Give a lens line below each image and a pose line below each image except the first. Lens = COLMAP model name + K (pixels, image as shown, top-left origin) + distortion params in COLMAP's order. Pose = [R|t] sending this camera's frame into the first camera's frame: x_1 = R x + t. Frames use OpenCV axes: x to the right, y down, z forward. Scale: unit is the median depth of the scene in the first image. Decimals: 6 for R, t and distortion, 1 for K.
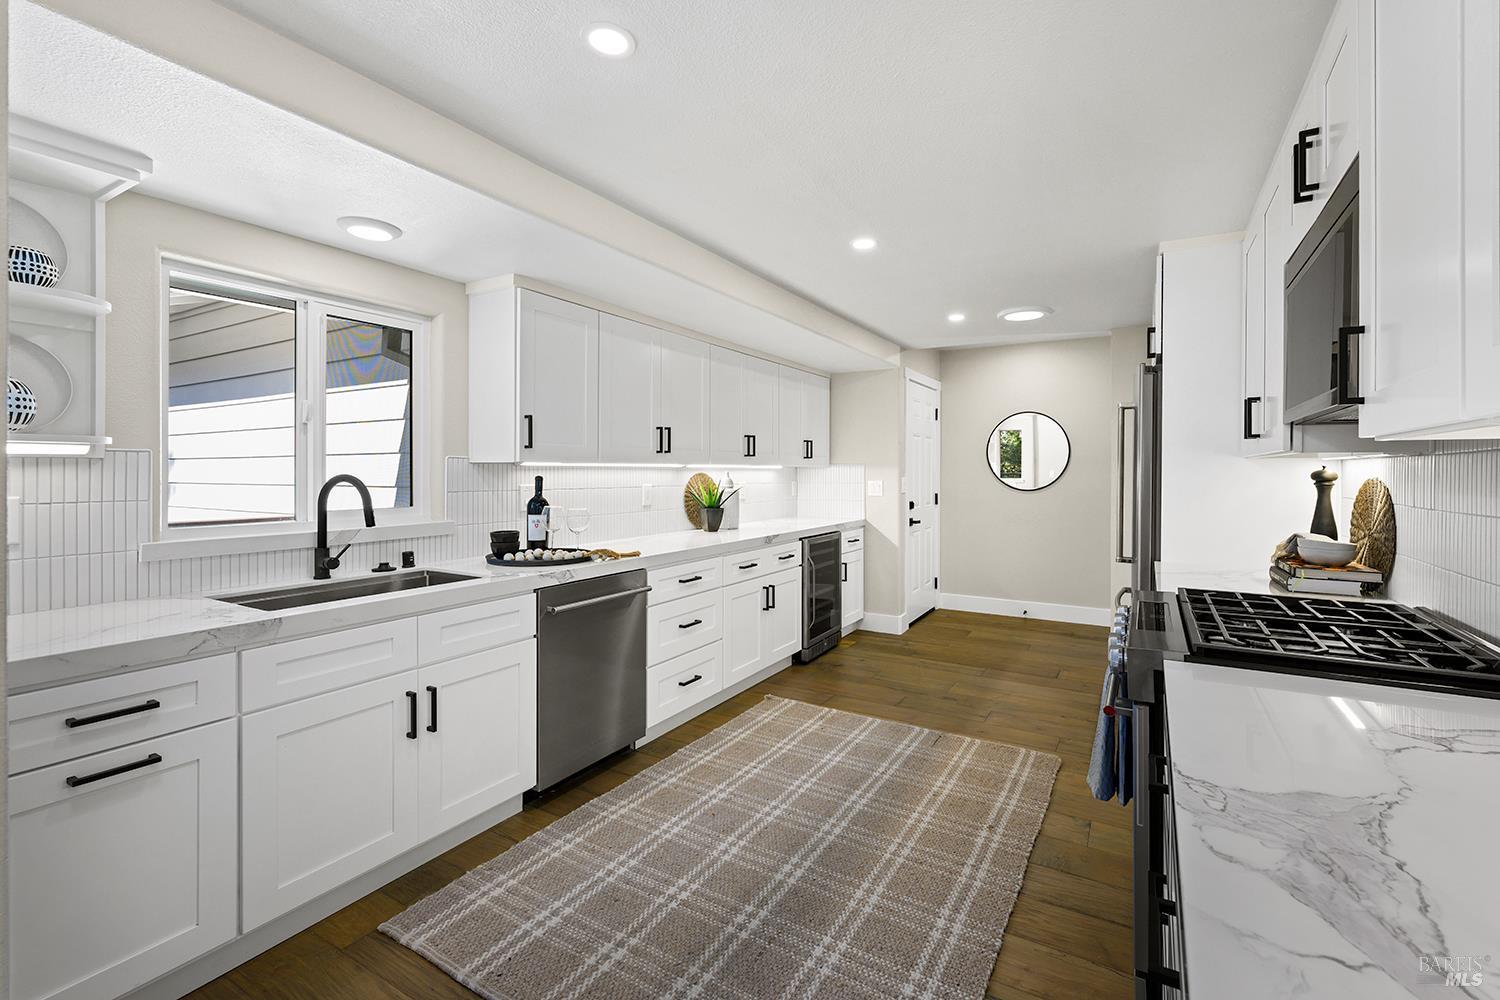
lens RADIAL K [[650.1, 0, 788.2], [0, 650.1, 470.7], [0, 0, 1]] dist [-0.000243, 0.000034]
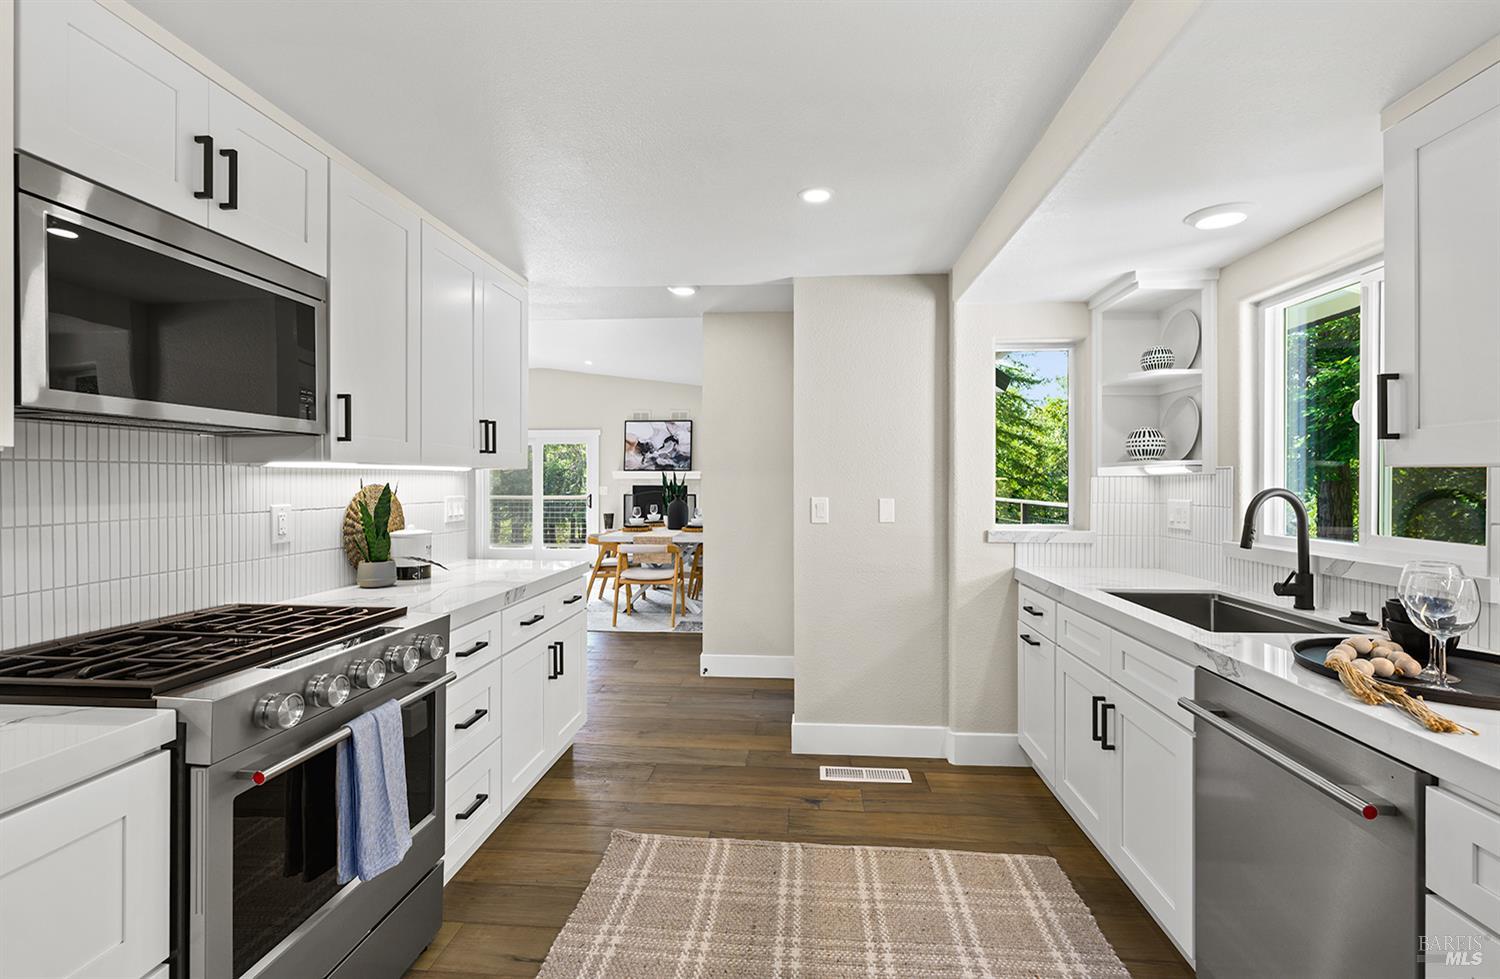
lens RADIAL K [[651.8, 0, 750.0], [0, 651.8, 489.5], [0, 0, 1]] dist [-0.000622, -0.000074]
pose [[-0.912713, 0.003097, -0.408590, 0.275890], [-0.001219, 0.999946, 0.010301, 0.001275], [0.408600, 0.009900, -0.912660, 1.352706]]
